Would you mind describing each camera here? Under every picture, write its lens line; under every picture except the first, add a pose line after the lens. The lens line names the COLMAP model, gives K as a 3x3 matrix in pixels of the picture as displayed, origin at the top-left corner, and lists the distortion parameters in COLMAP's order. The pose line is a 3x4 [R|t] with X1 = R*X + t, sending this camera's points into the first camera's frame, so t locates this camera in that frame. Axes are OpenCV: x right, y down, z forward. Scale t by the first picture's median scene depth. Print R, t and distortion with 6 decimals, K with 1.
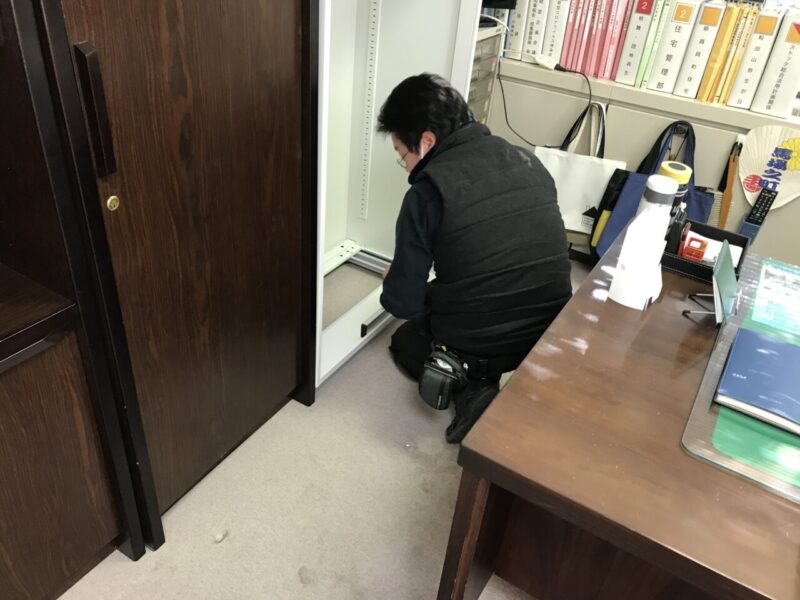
lens RADIAL K [[647.0, 0, 400.0], [0, 647.0, 300.0], [0, 0, 1]] dist [0.009991, 0.003919]
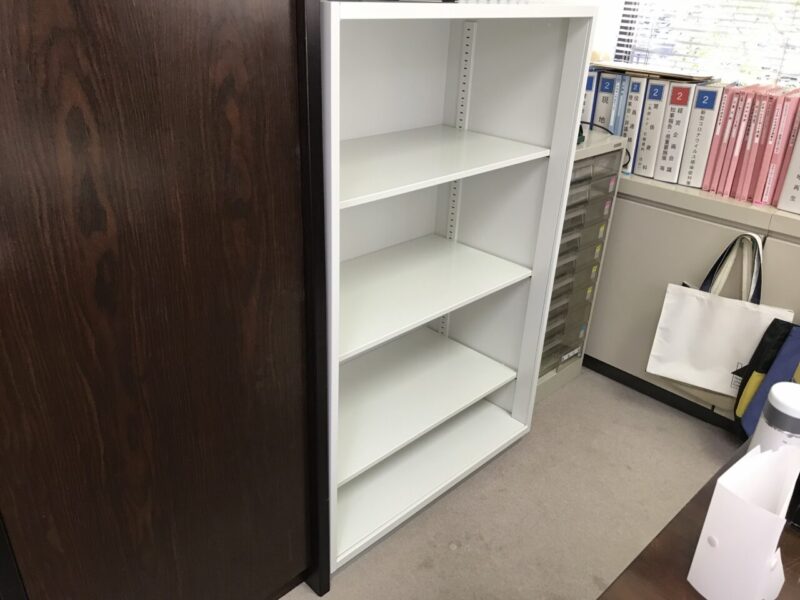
lens RADIAL K [[647.0, 0, 400.0], [0, 647.0, 300.0], [0, 0, 1]] dist [0.009991, 0.003919]
pose [[0.964669, 0.072630, -0.253255, 0.101065], [-0.108252, 0.985630, -0.129674, -0.079110], [0.240198, 0.152508, 0.958669, 0.163318]]
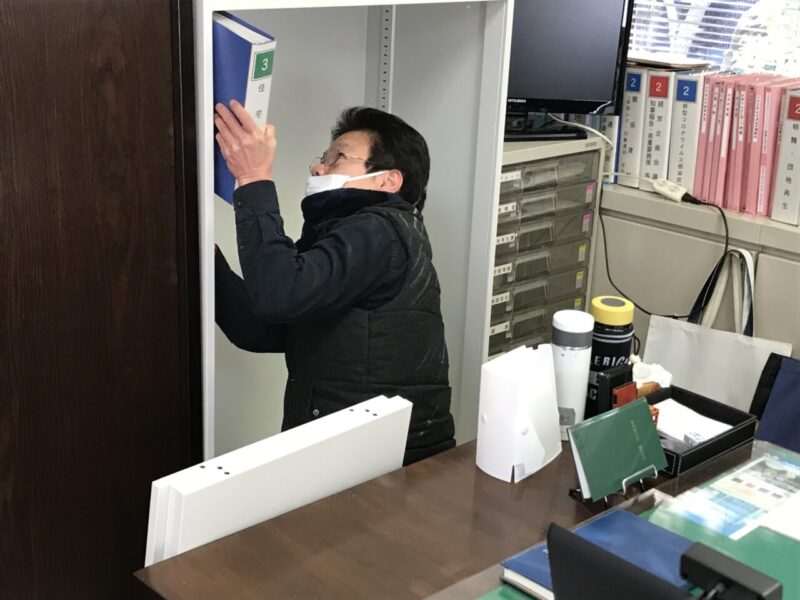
lens RADIAL K [[1223.8, 0, 400.0], [0, 1223.8, 300.0], [0, 0, 1]] dist [0.035326, -0.035665]
pose [[0.962426, 0.035613, -0.269197, 0.306515], [-0.110921, 0.956441, -0.270033, 0.100259], [0.247854, 0.289746, 0.924454, -0.169794]]
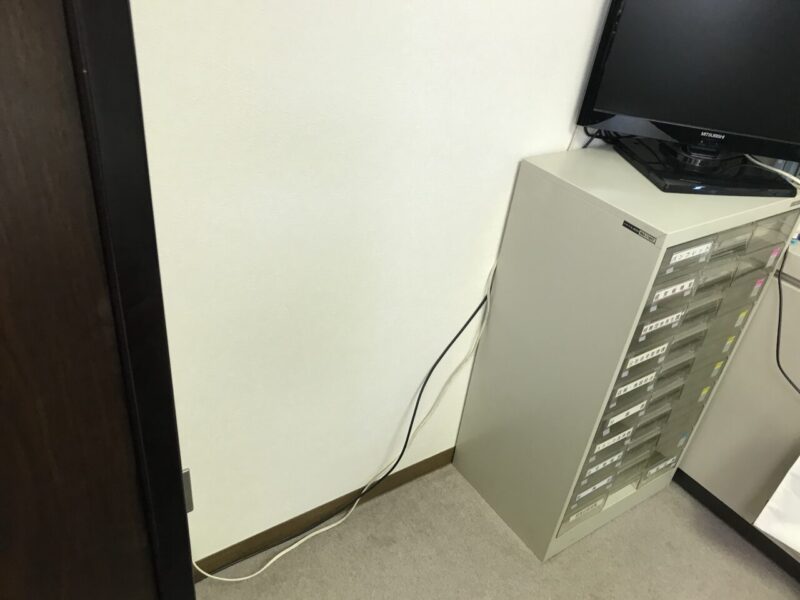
lens RADIAL K [[647.0, 0, 400.0], [0, 647.0, 300.0], [0, 0, 1]] dist [0.009991, 0.003919]
pose [[0.902596, 0.242502, -0.355687, 0.066487], [-0.260552, 0.965455, -0.002946, -0.251128], [0.342686, 0.095334, 0.934600, 0.395614]]
